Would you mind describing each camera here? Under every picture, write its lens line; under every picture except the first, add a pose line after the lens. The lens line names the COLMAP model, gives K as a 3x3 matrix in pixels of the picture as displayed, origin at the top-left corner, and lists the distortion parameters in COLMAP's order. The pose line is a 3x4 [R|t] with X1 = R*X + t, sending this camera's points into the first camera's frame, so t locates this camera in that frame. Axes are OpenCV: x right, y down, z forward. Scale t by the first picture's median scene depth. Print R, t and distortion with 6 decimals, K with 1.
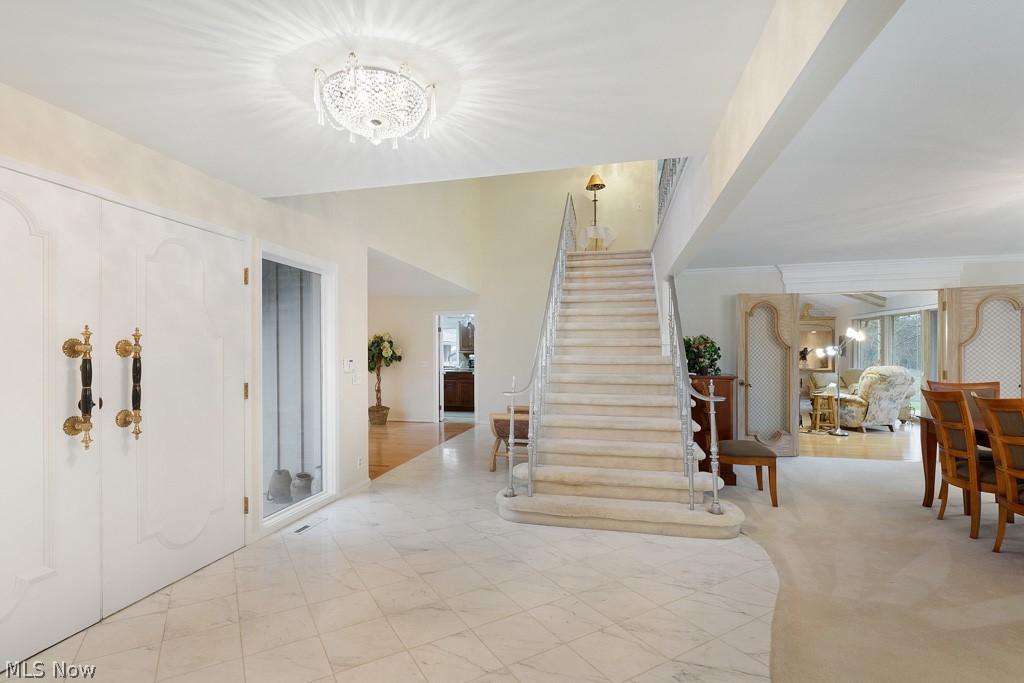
lens RADIAL K [[472.1, 0, 493.5], [0, 472.1, 348.8], [0, 0, 1]] dist [0.000345, -0.000087]
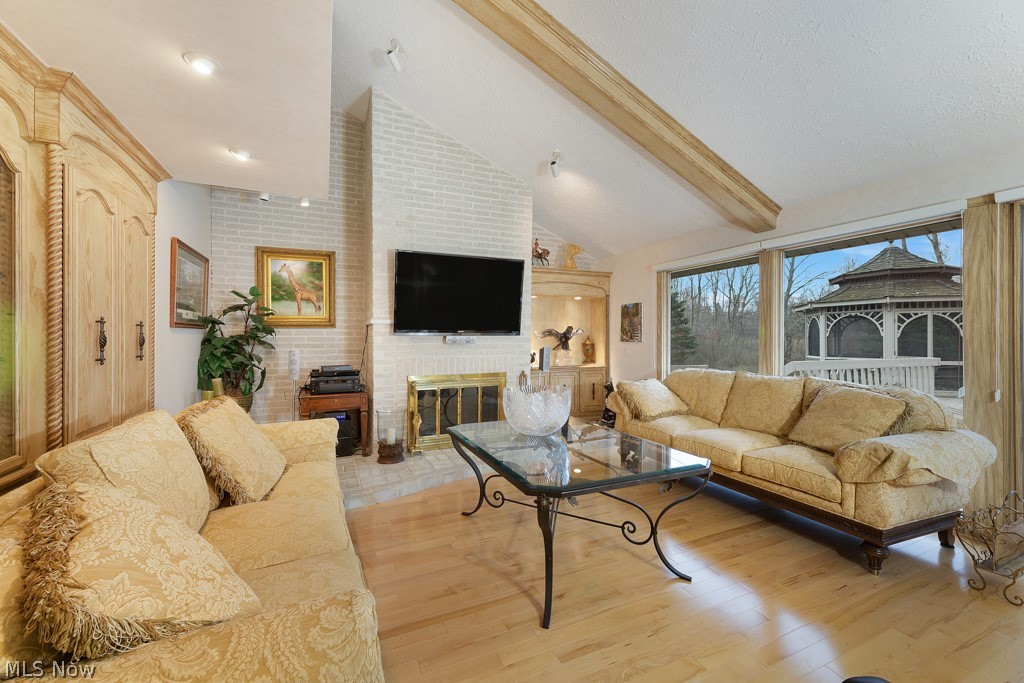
lens RADIAL K [[408.5, 0, 516.0], [0, 408.5, 339.2], [0, 0, 1]] dist [0.001556, 0.000117]
pose [[0.770160, 0.000463, 0.637851, 0.703453], [-0.004603, 0.999978, 0.004831, 0.021907], [-0.637835, -0.006657, 0.770145, 1.492853]]
